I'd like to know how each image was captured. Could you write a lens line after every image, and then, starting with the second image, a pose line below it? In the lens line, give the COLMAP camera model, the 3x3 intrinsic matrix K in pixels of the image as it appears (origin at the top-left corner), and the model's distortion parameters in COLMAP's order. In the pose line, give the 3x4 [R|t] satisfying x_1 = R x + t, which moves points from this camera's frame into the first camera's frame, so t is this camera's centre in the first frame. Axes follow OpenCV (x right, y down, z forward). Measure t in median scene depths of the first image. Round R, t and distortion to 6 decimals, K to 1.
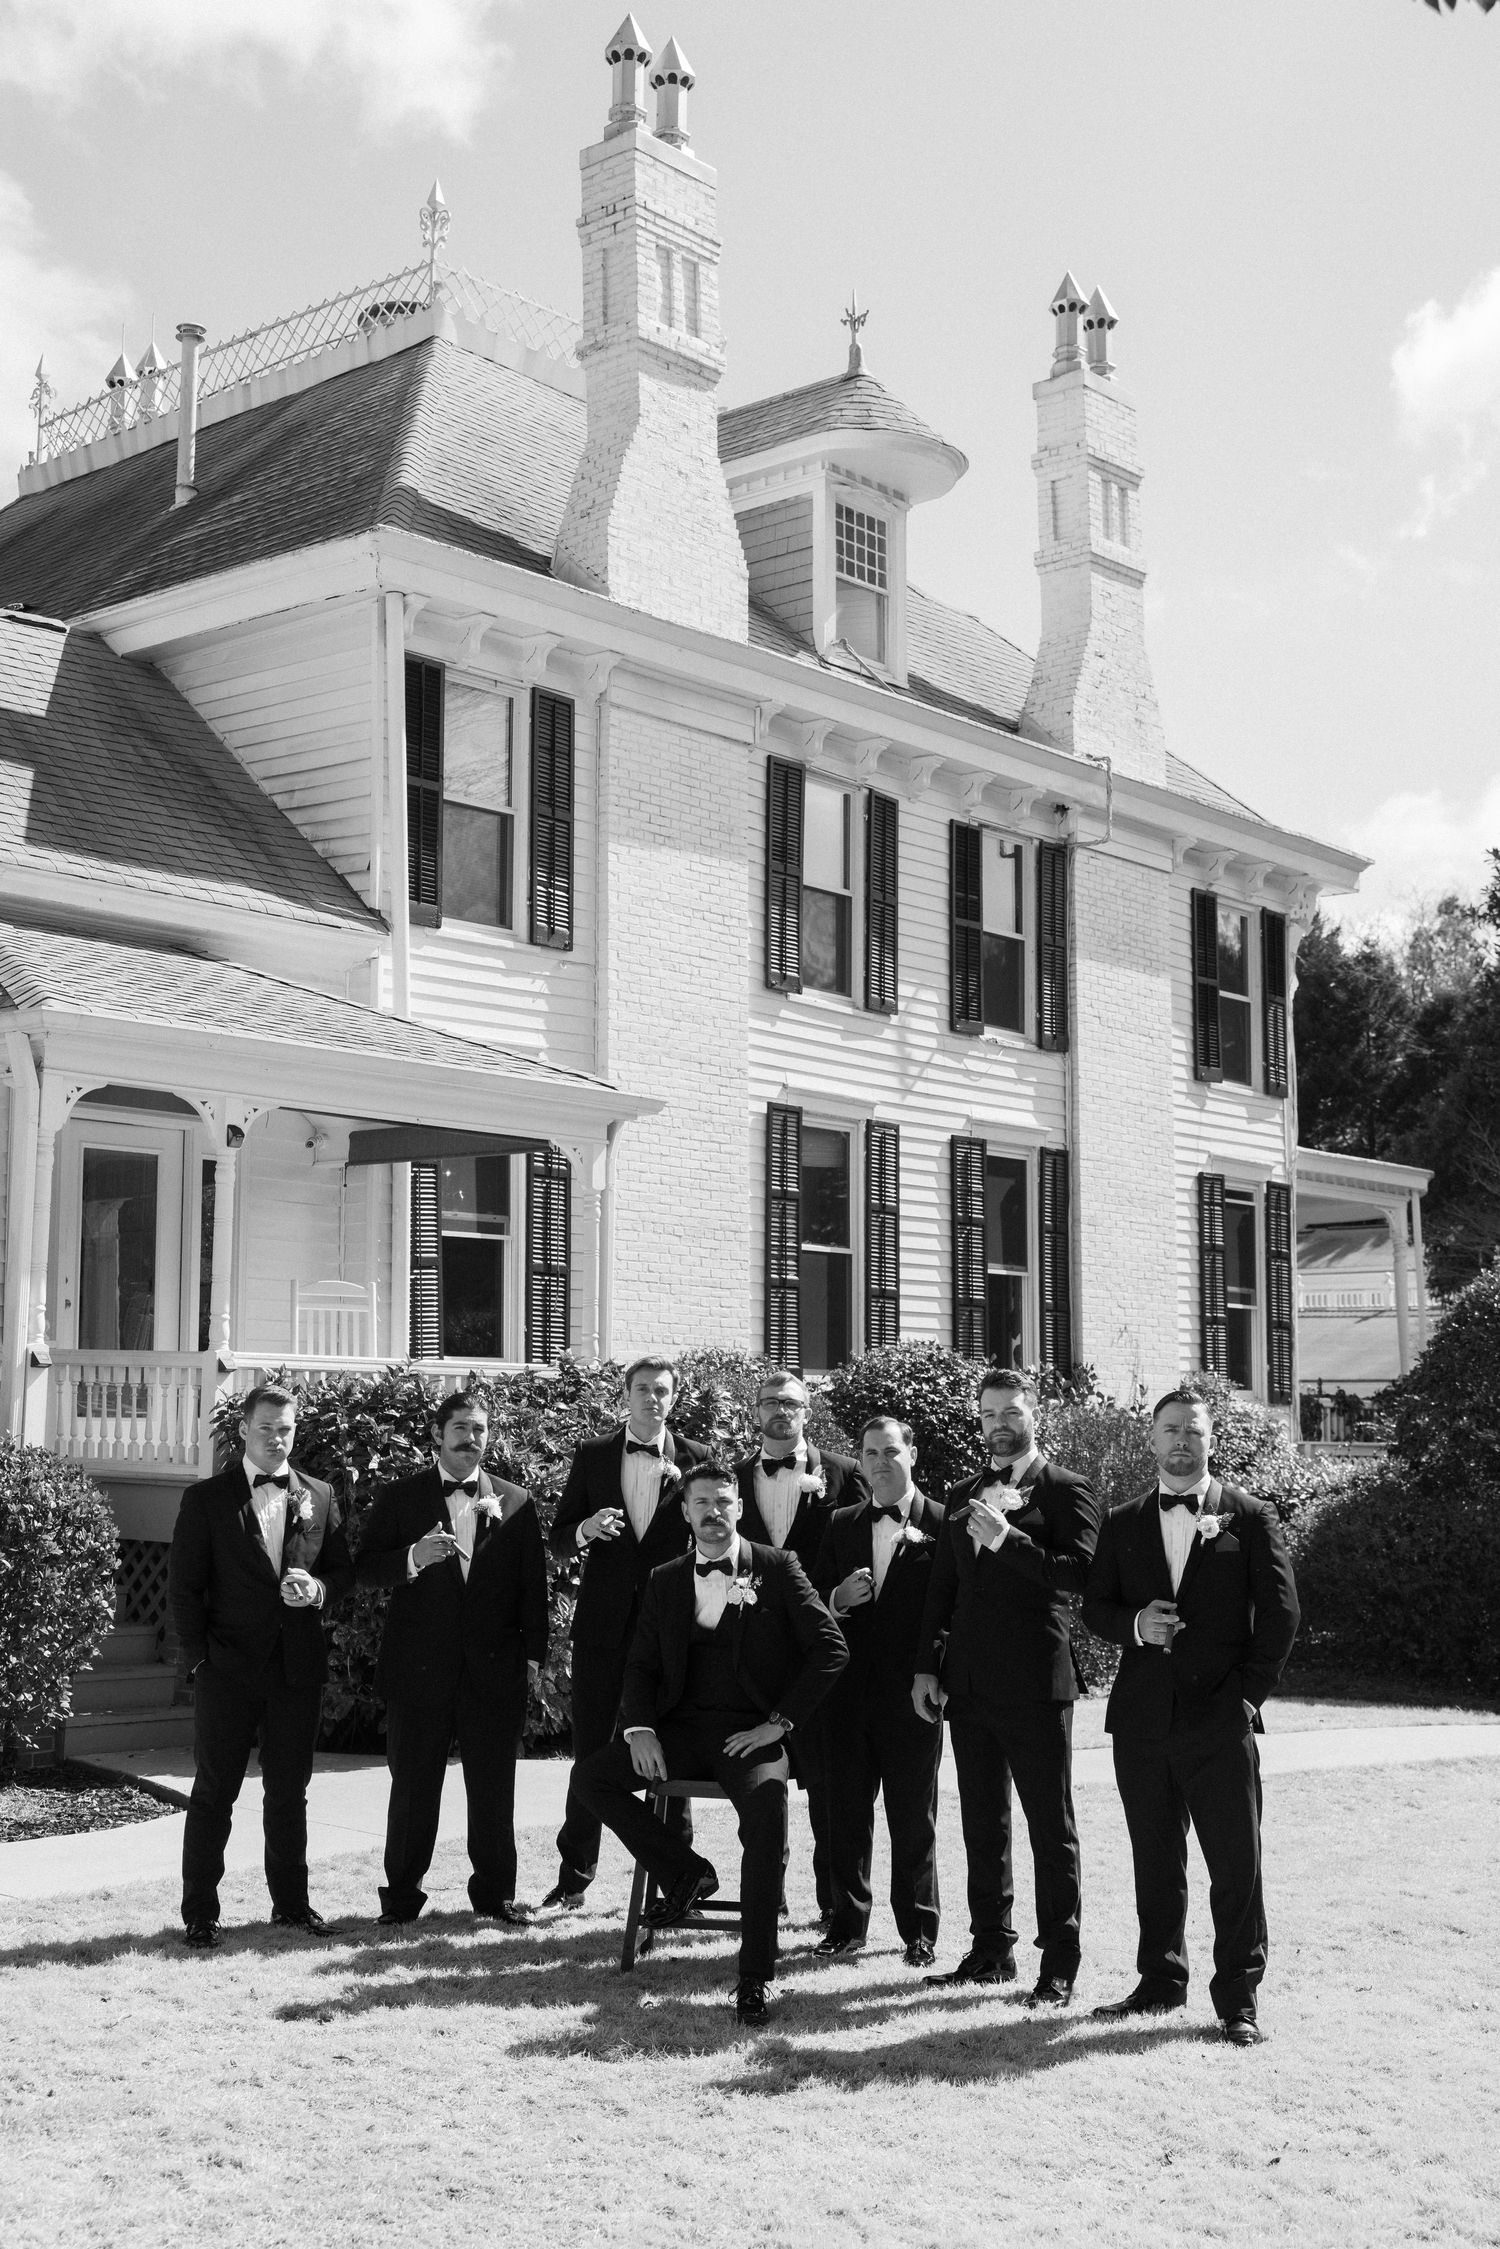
lens RADIAL K [[2802.5, 0, 750.0], [0, 2802.5, 1124.5], [0, 0, 1]] dist [0.024630, 0.004138]
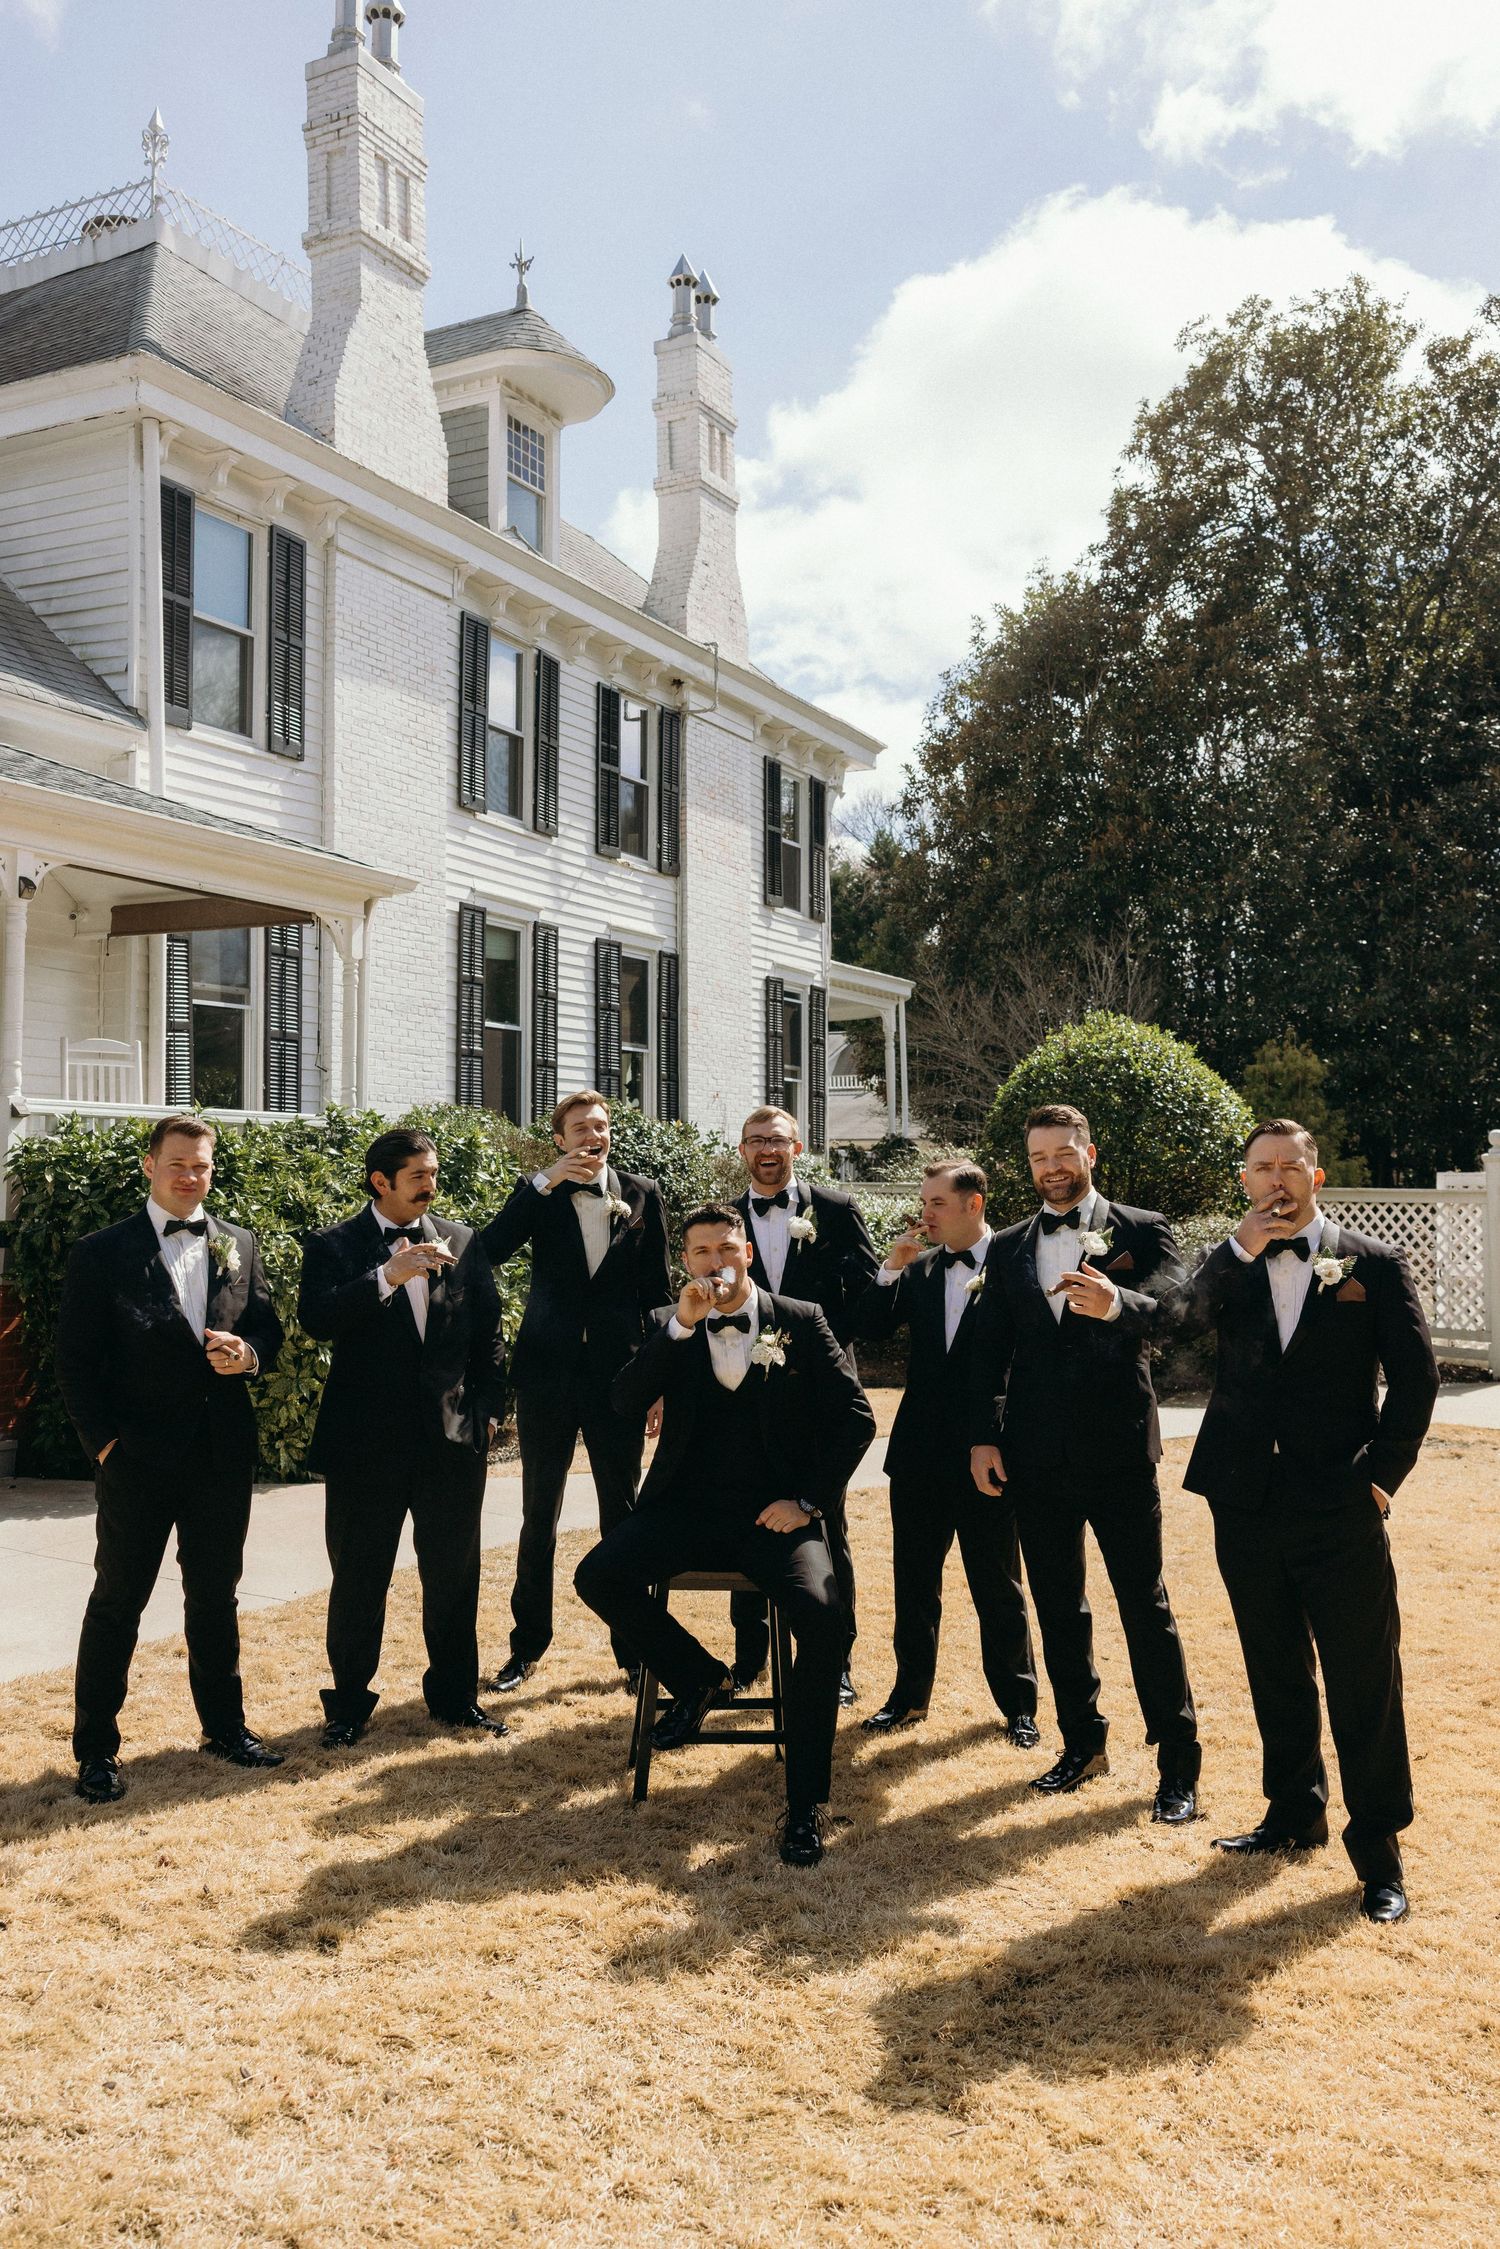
lens RADIAL K [[1881.9, 0, 752.5], [0, 1881.9, 1085.2], [0, 0, 1]] dist [0.005007, 0.017831]
pose [[0.972132, 0.008325, 0.234286, -0.060158], [-0.022323, 0.998115, 0.057159, 0.021397], [-0.233368, -0.060796, 0.970486, 0.183519]]
